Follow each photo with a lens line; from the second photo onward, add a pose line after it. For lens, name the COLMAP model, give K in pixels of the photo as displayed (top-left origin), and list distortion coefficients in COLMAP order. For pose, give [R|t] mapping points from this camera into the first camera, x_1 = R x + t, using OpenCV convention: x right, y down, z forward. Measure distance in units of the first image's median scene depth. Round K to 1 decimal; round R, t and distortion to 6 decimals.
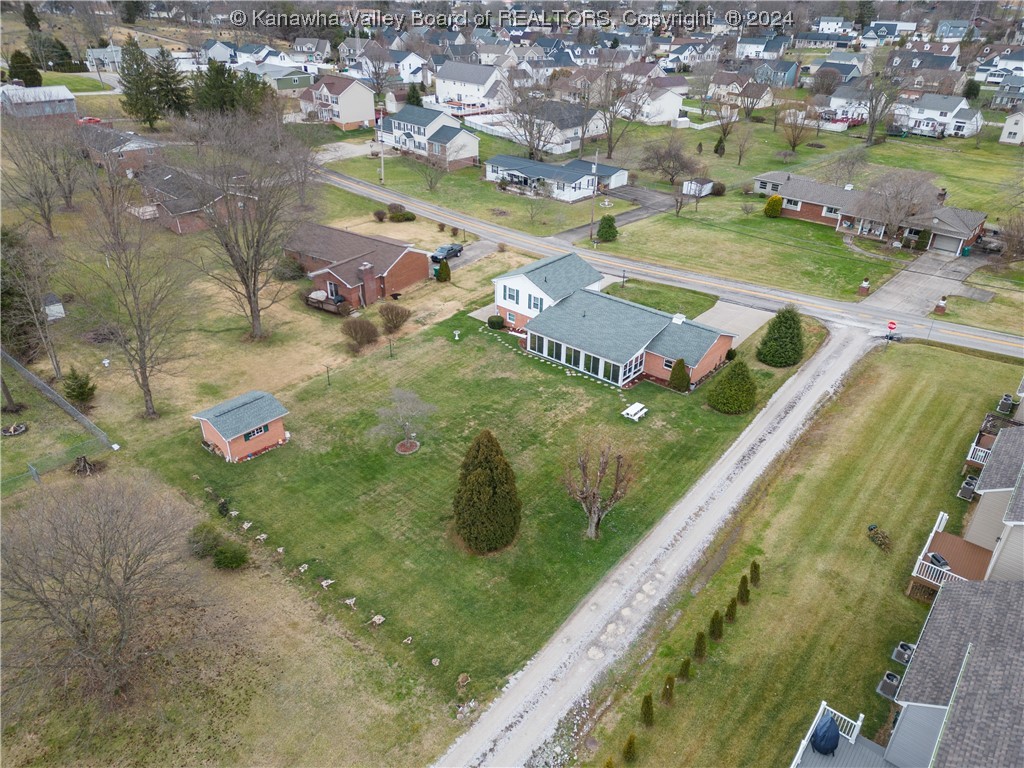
lens RADIAL K [[704.1, 0, 515.0], [0, 704.1, 383.0], [0, 0, 1]] dist [0.039268, -0.002878]
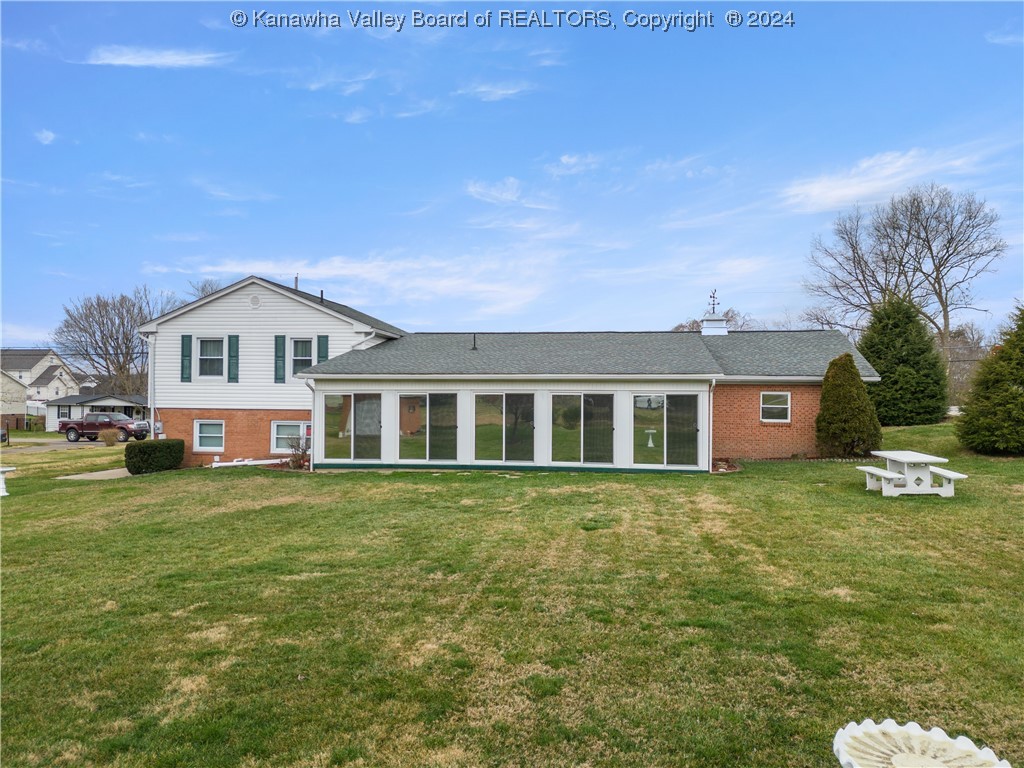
lens RADIAL K [[704.1, 0, 515.0], [0, 704.1, 383.0], [0, 0, 1]] dist [0.039268, -0.002878]
pose [[0.841070, -0.013438, 0.540760, -0.064977], [0.276989, 0.869381, -0.409211, 0.059936], [-0.464627, 0.493959, 0.734932, 0.694675]]
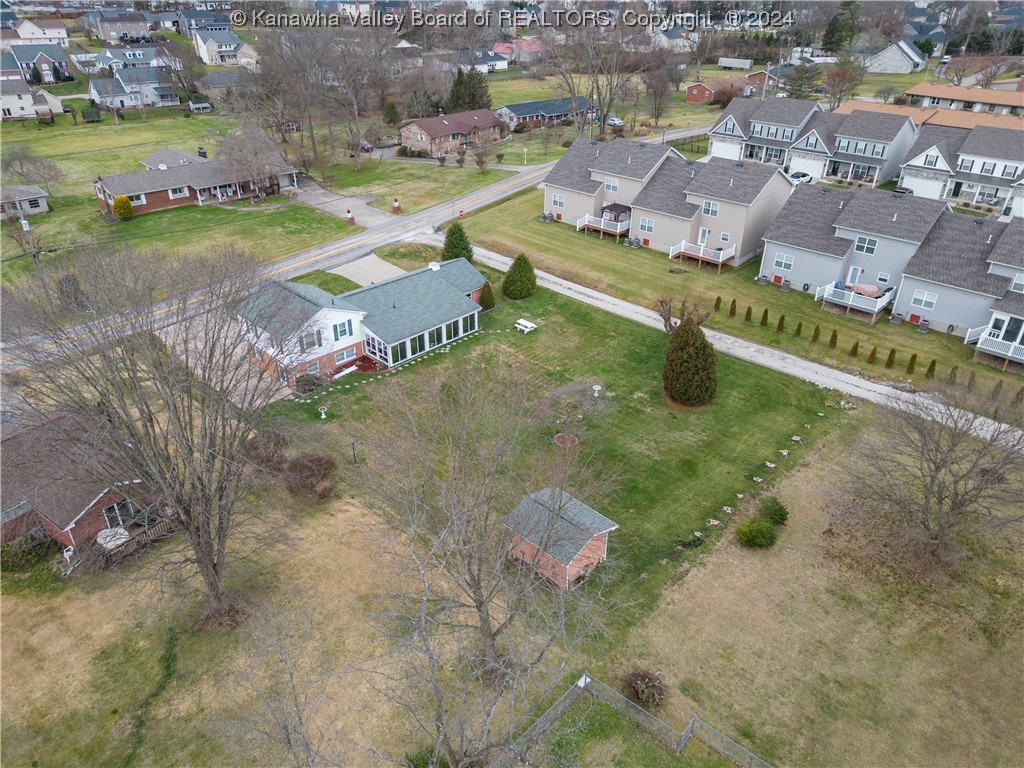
lens RADIAL K [[704.1, 0, 515.0], [0, 704.1, 383.0], [0, 0, 1]] dist [0.039268, -0.002878]
pose [[0.067491, -0.519620, 0.851728, -0.731387], [0.490917, 0.760481, 0.425052, -0.326419], [-0.868588, 0.389440, 0.306416, 0.549238]]
